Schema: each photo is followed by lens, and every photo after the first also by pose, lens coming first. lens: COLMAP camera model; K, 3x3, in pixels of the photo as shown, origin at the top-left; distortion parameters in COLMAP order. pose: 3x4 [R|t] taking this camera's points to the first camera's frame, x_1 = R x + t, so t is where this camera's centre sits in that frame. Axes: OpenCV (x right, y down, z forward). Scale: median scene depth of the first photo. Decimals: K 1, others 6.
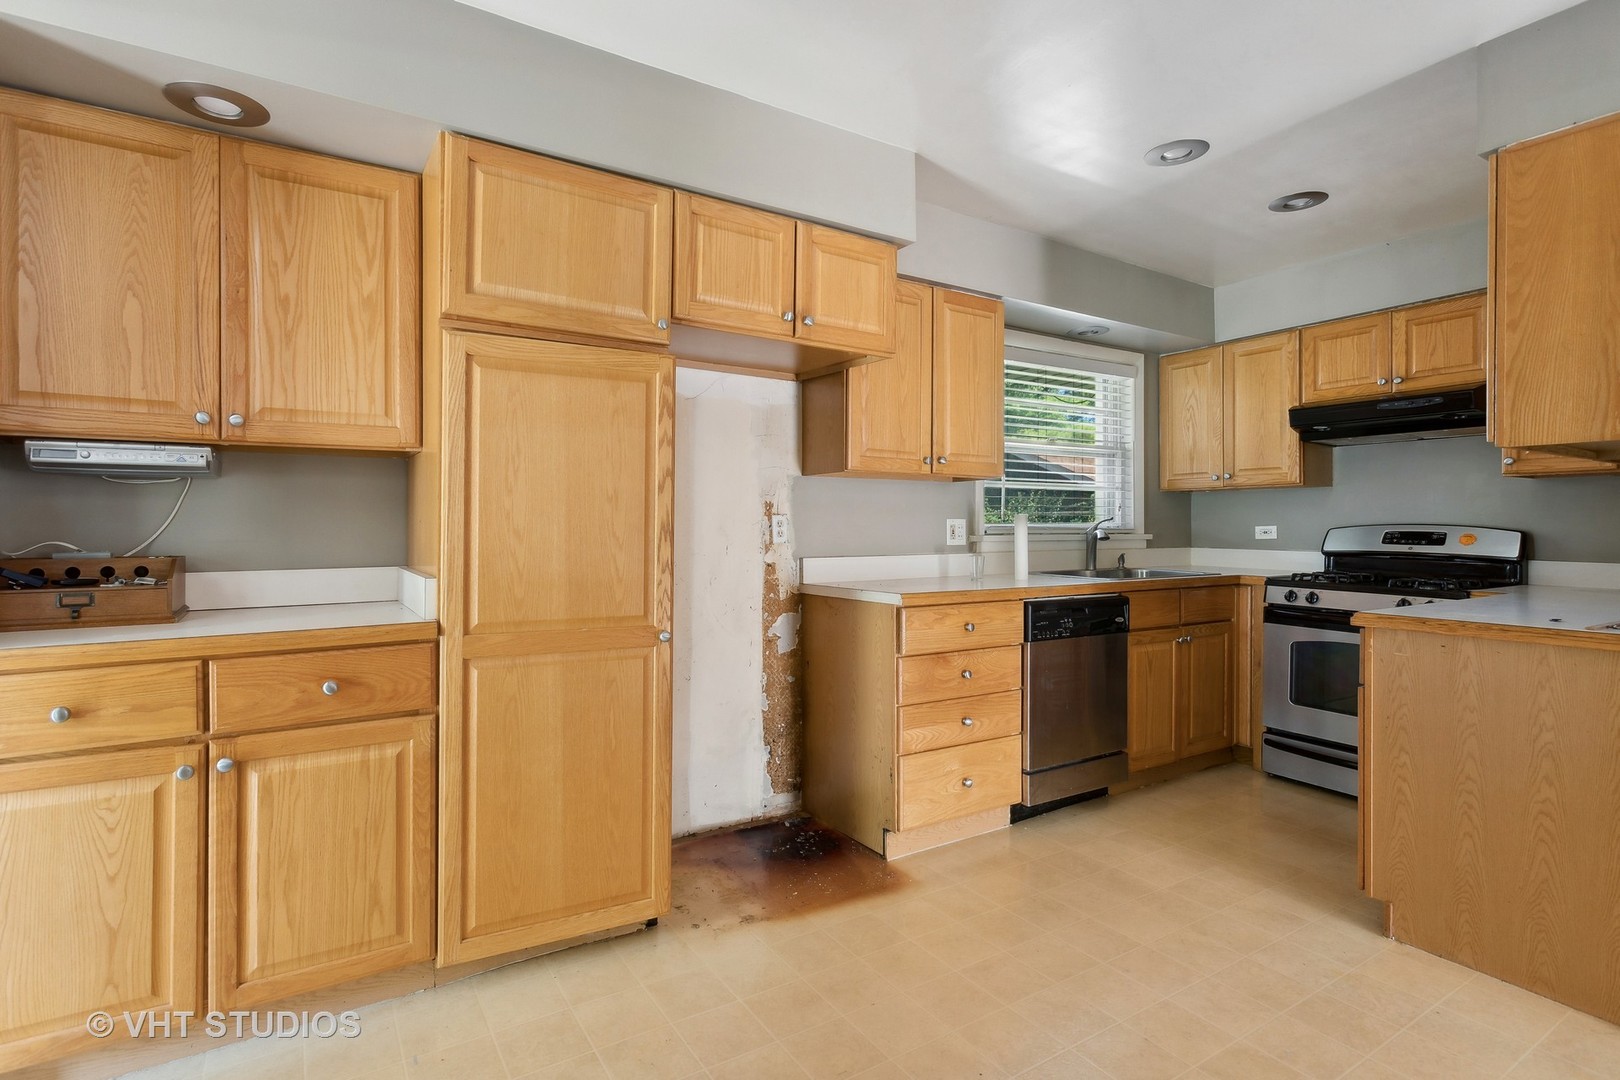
lens RADIAL K [[794.0, 0, 803.0], [0, 794.0, 521.0], [0, 0, 1]] dist [-0.001426, -0.000245]
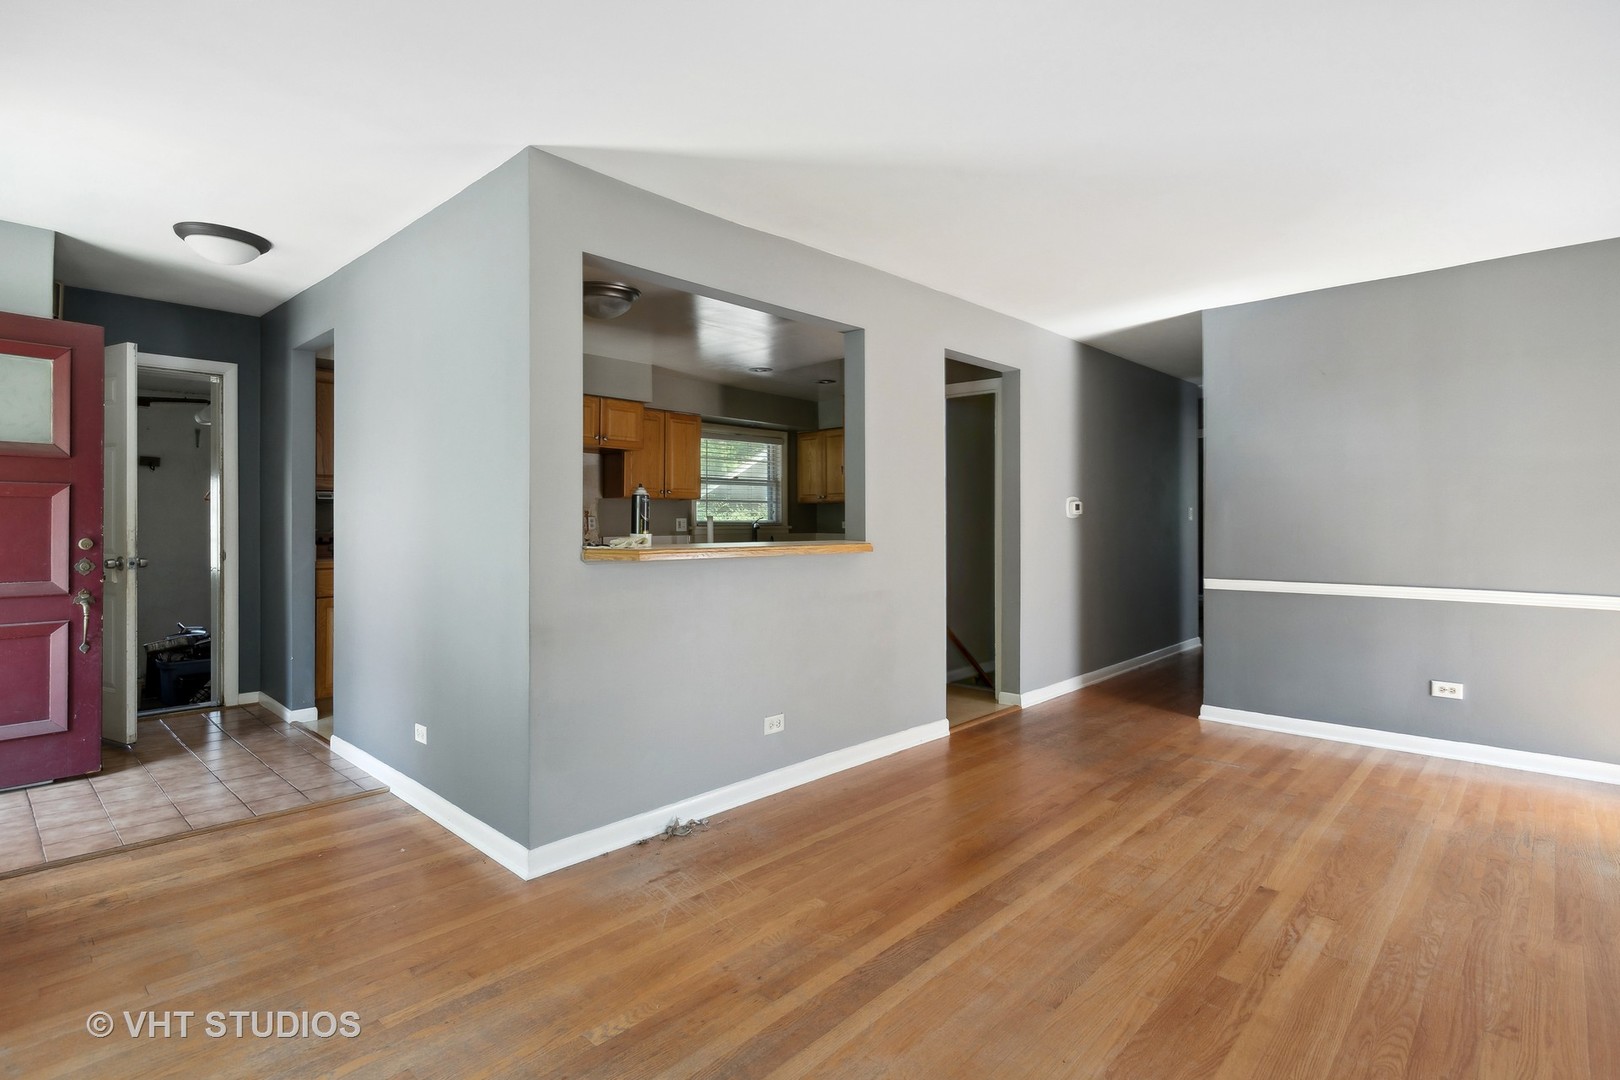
lens RADIAL K [[794.0, 0, 803.0], [0, 794.0, 521.0], [0, 0, 1]] dist [-0.001426, -0.000245]
pose [[0.970974, 0.000468, 0.239184, 0.009832], [-0.001530, 0.999990, 0.004253, -0.004880], [-0.239180, -0.004496, 0.970965, -1.089365]]
